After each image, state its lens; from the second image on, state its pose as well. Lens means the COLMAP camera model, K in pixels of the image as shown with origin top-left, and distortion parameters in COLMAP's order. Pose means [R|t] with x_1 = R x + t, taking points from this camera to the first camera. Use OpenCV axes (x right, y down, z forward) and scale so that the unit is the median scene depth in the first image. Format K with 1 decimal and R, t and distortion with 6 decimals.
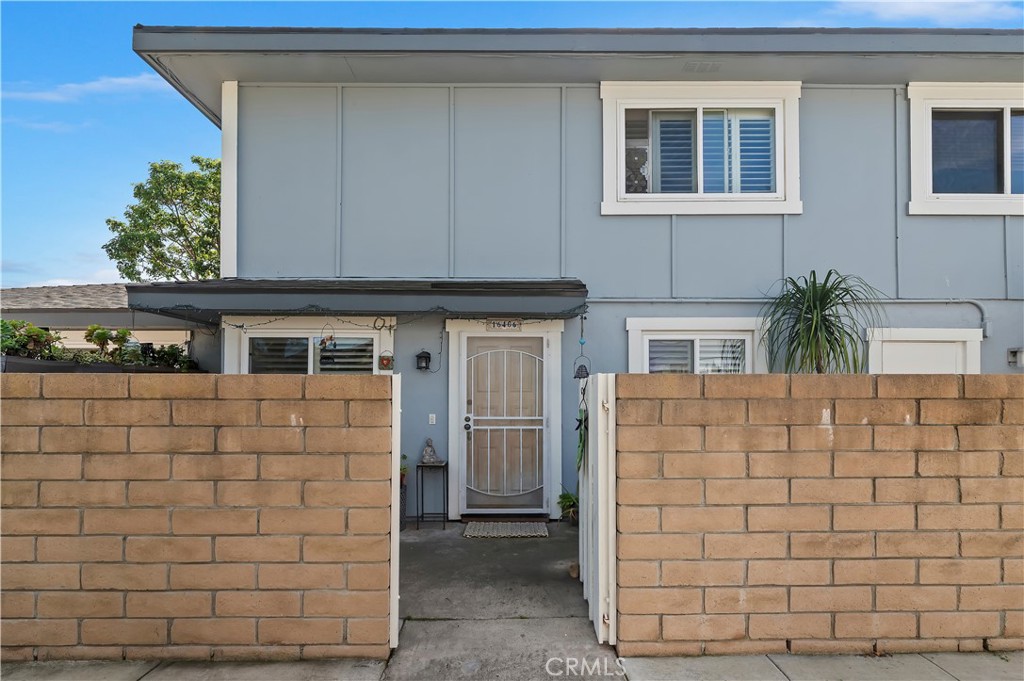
lens RADIAL K [[418.1, 0, 485.7], [0, 418.1, 386.0], [0, 0, 1]] dist [-0.003701, 0.001176]
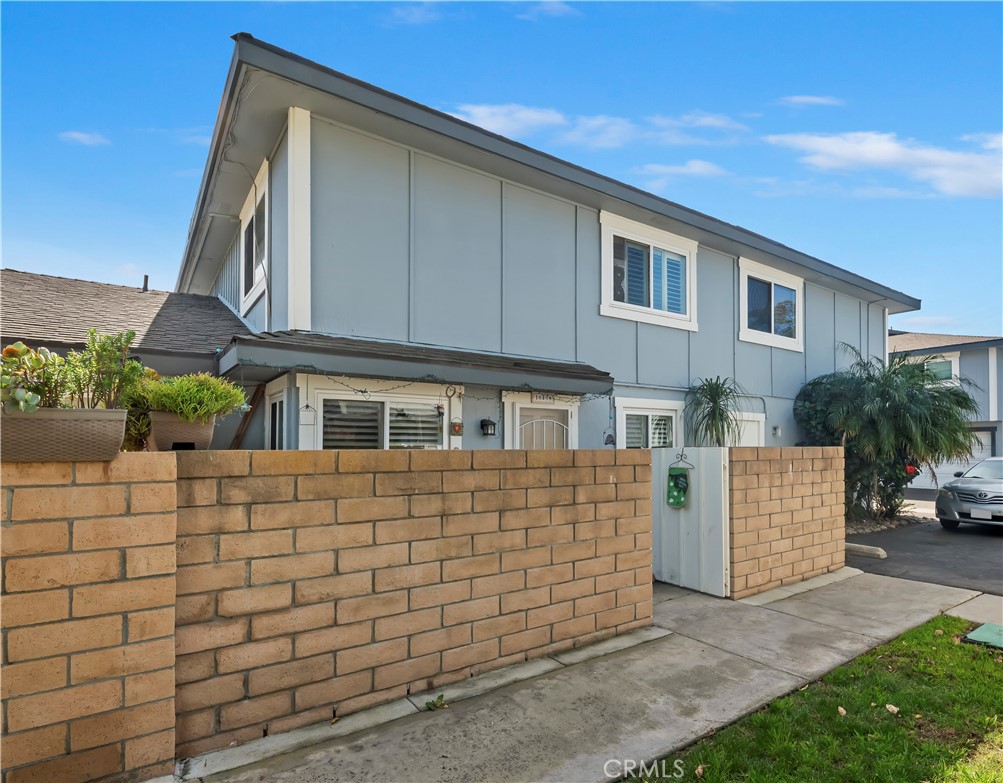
lens RADIAL K [[533.3, 0, 499.4], [0, 533.3, 442.6], [0, 0, 1]] dist [0.002070, 0.000415]
pose [[0.829039, 0.000783, 0.559191, -0.903326], [-0.004998, 0.999969, 0.006009, -0.029638], [-0.559169, -0.007776, 0.829017, -0.180955]]
